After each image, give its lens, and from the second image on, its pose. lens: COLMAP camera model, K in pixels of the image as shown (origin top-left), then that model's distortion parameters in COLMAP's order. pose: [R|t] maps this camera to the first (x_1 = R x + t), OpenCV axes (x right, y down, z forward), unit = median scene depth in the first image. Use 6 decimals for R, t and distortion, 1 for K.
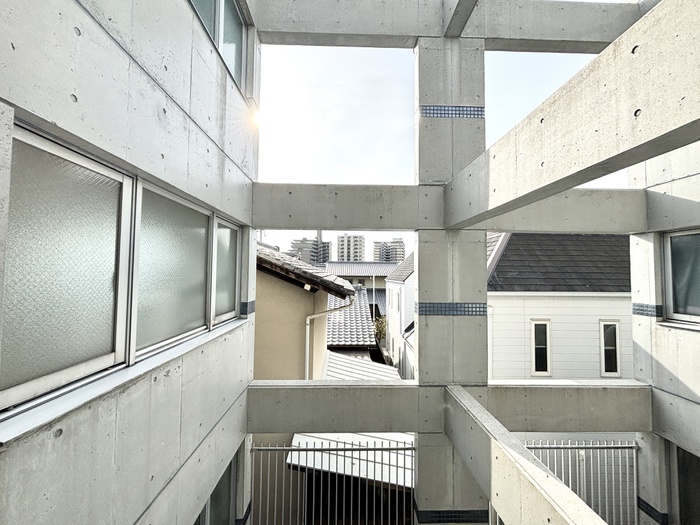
lens RADIAL K [[281.3, 0, 348.4], [0, 281.3, 262.9], [0, 0, 1]] dist [-0.001686, -0.000296]
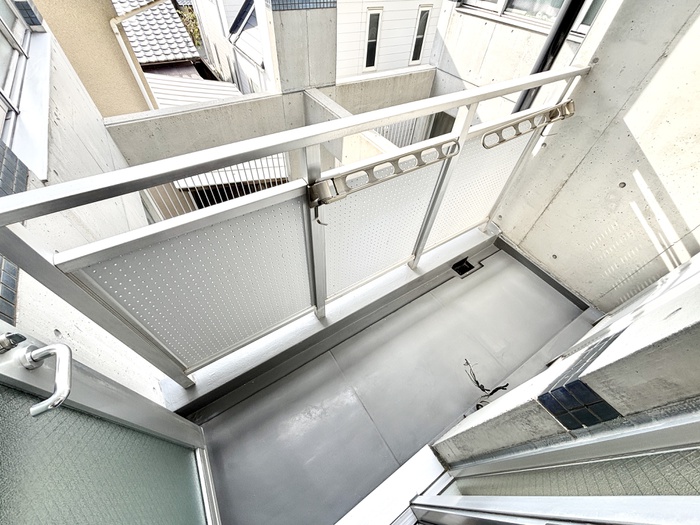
lens RADIAL K [[281.3, 0, 348.4], [0, 281.3, 262.9], [0, 0, 1]] dist [-0.001686, -0.000296]
pose [[0.854542, -0.376691, 0.357578, -0.143295], [-0.063171, 0.607975, 0.791439, -0.046407], [-0.515526, -0.698906, 0.495745, -0.129827]]
